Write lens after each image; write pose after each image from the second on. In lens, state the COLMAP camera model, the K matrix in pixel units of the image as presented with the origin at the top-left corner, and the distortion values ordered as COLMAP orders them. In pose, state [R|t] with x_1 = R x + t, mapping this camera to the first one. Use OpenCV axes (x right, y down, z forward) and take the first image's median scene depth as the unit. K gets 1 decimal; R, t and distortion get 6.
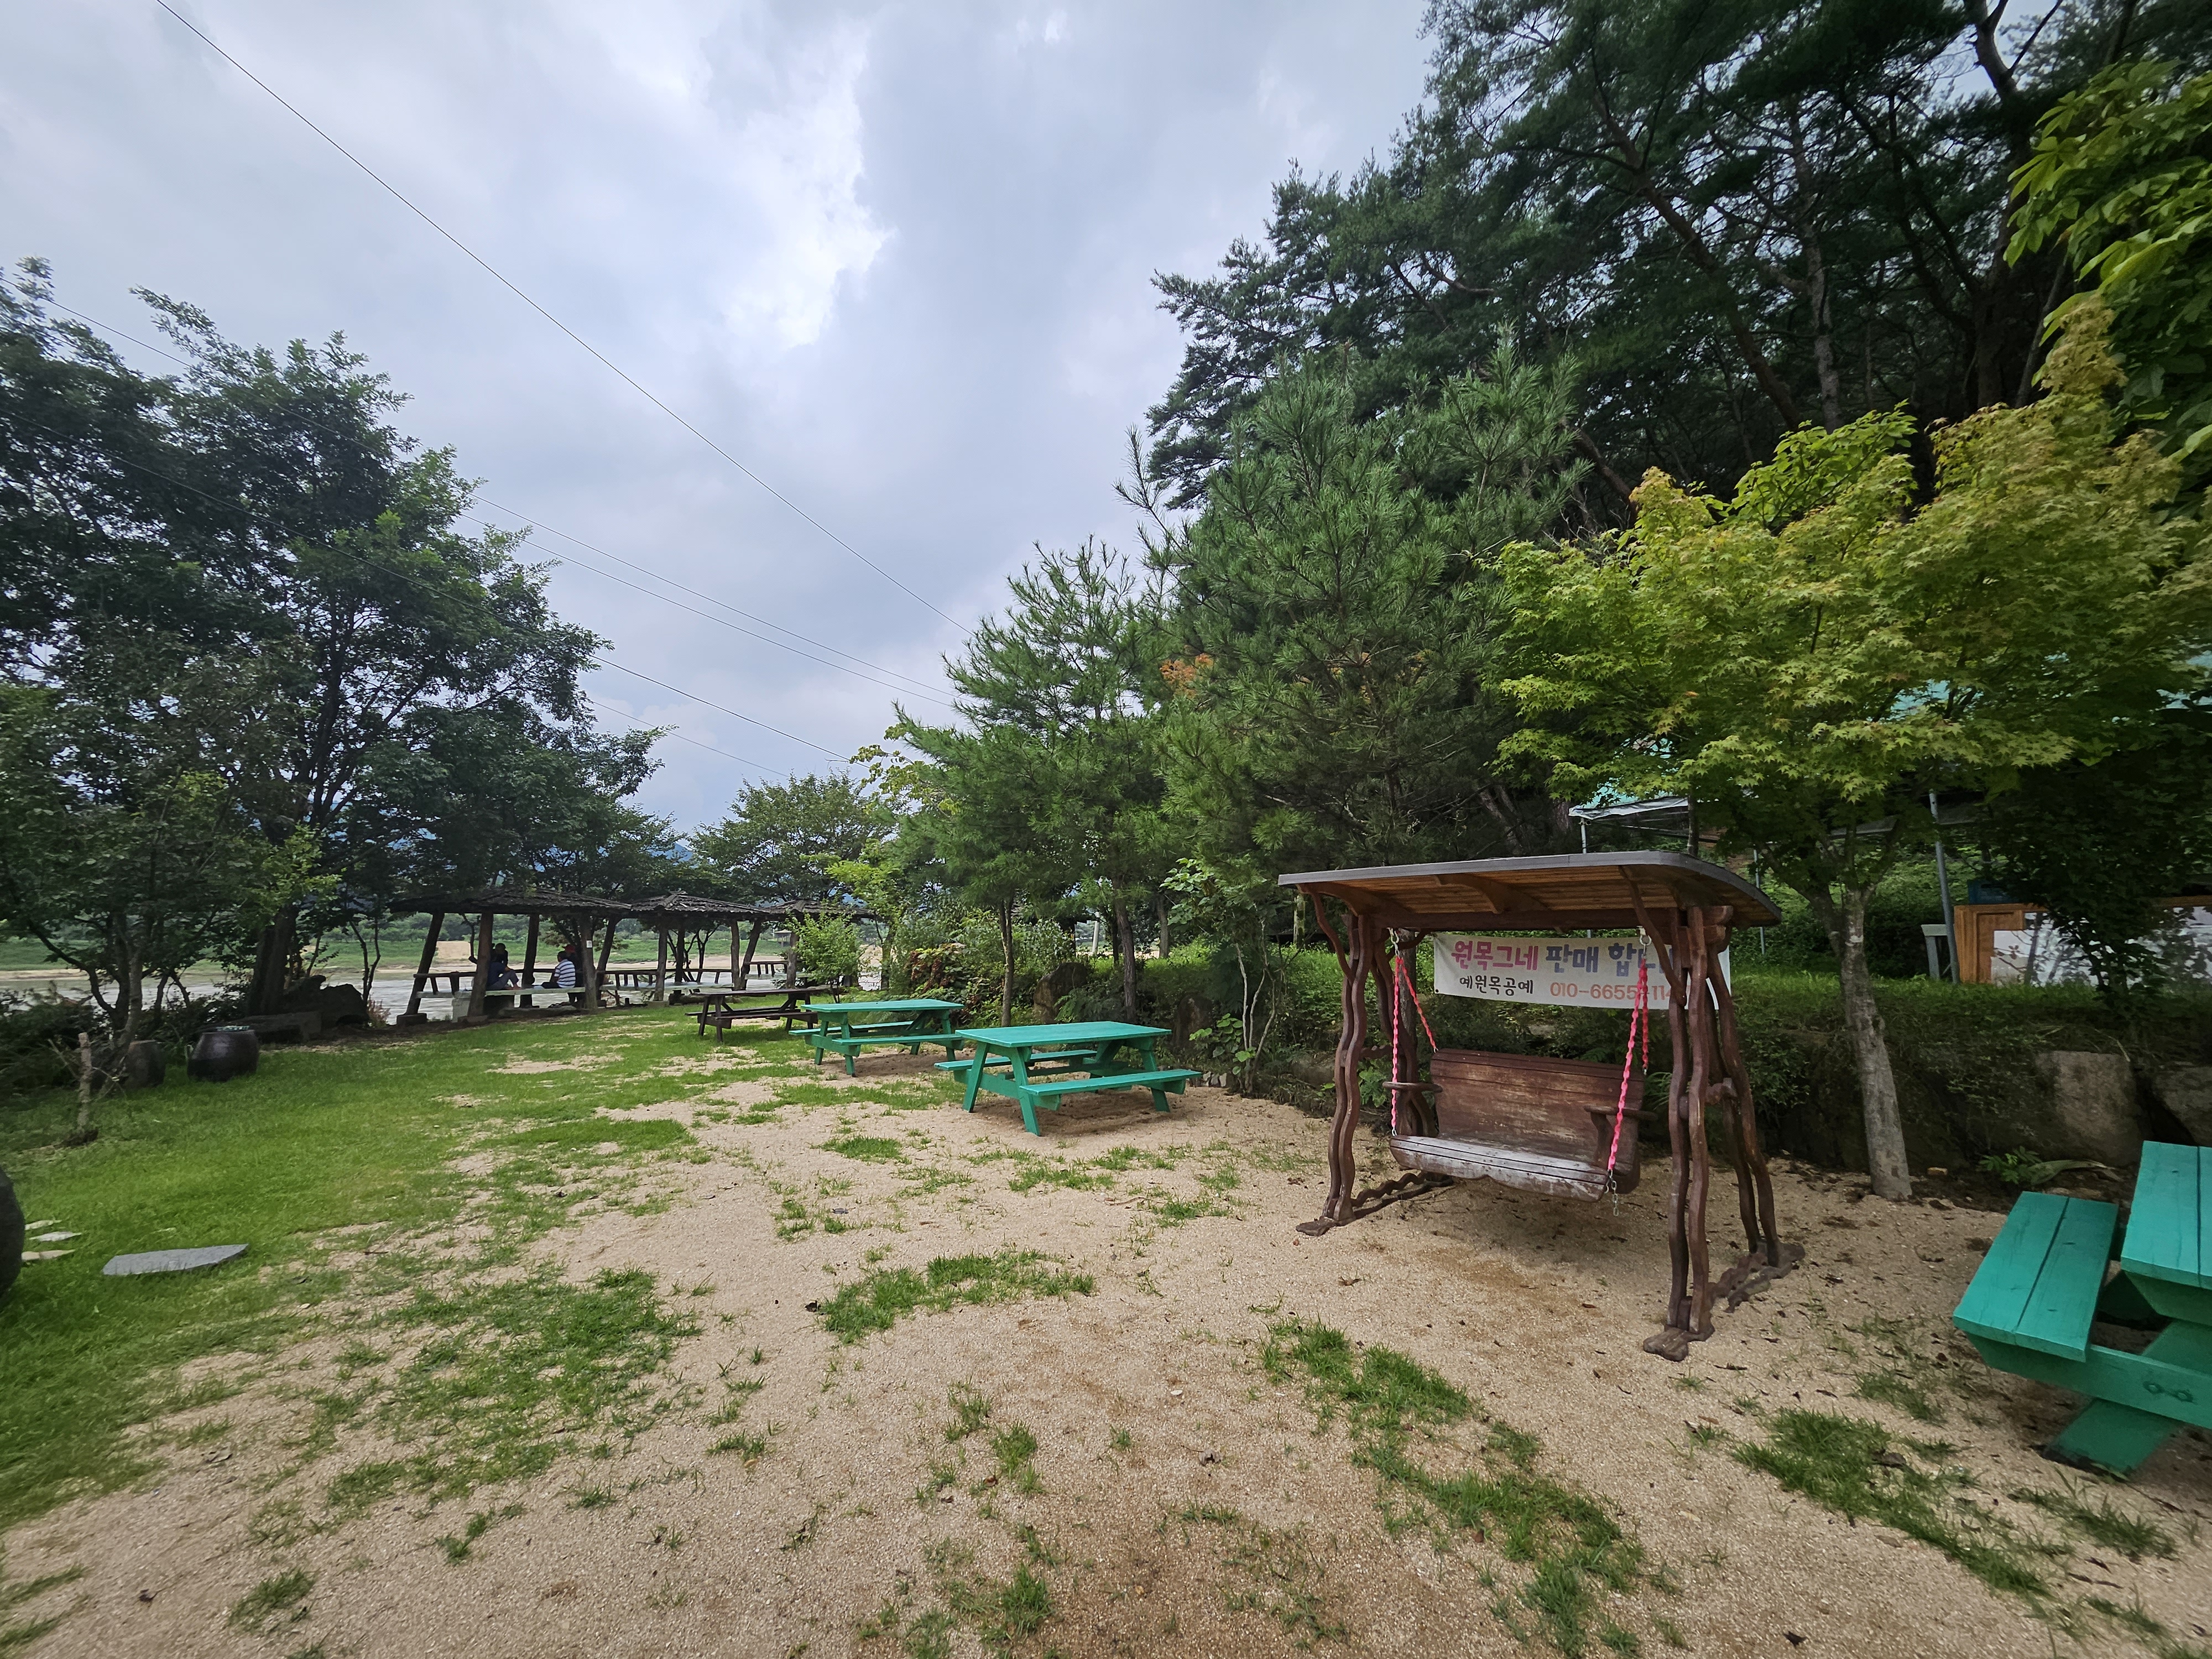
lens RADIAL K [[889.3, 0, 1110.1], [0, 889.3, 835.7], [0, 0, 1]] dist [-0.002373, -0.000029]
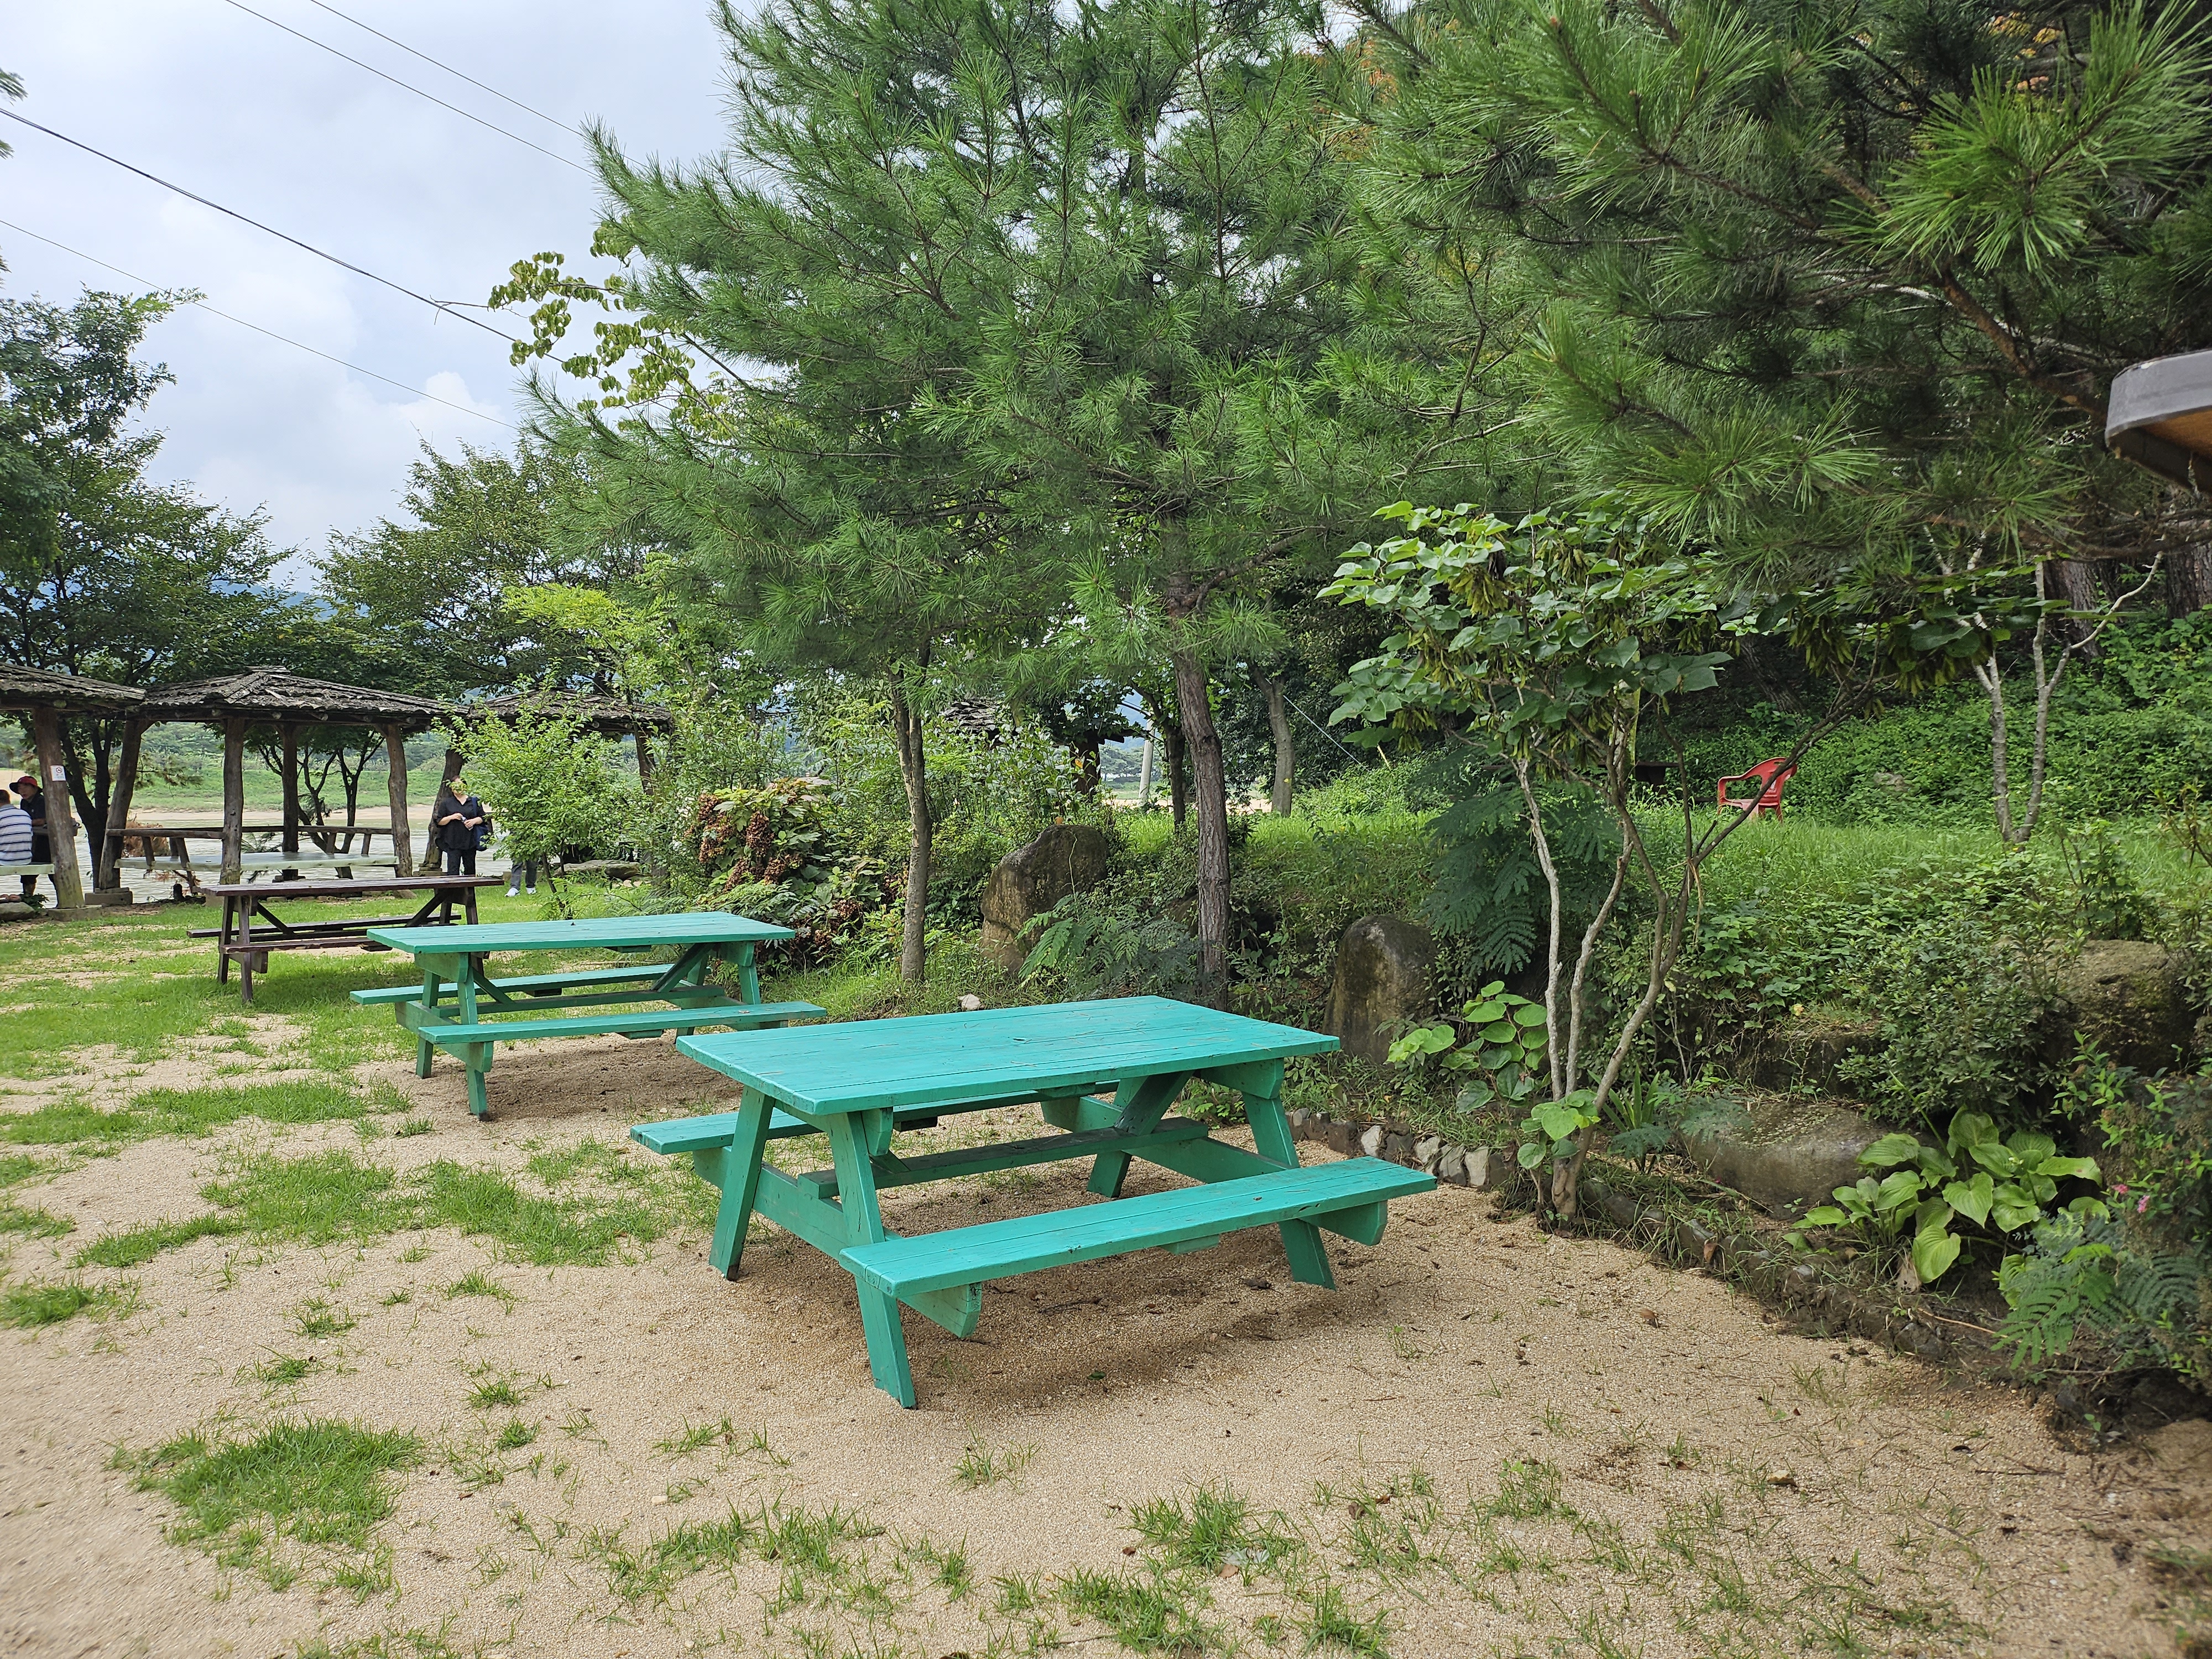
lens RADIAL K [[1550.3, 0, 1107.4], [0, 1550.3, 829.8], [0, 0, 1]] dist [-0.006528, -0.002105]
pose [[0.999009, 0.010576, -0.043244, 0.004441], [-0.004008, 0.988795, 0.149229, 0.037663], [0.044337, -0.148908, 0.987857, 0.293494]]
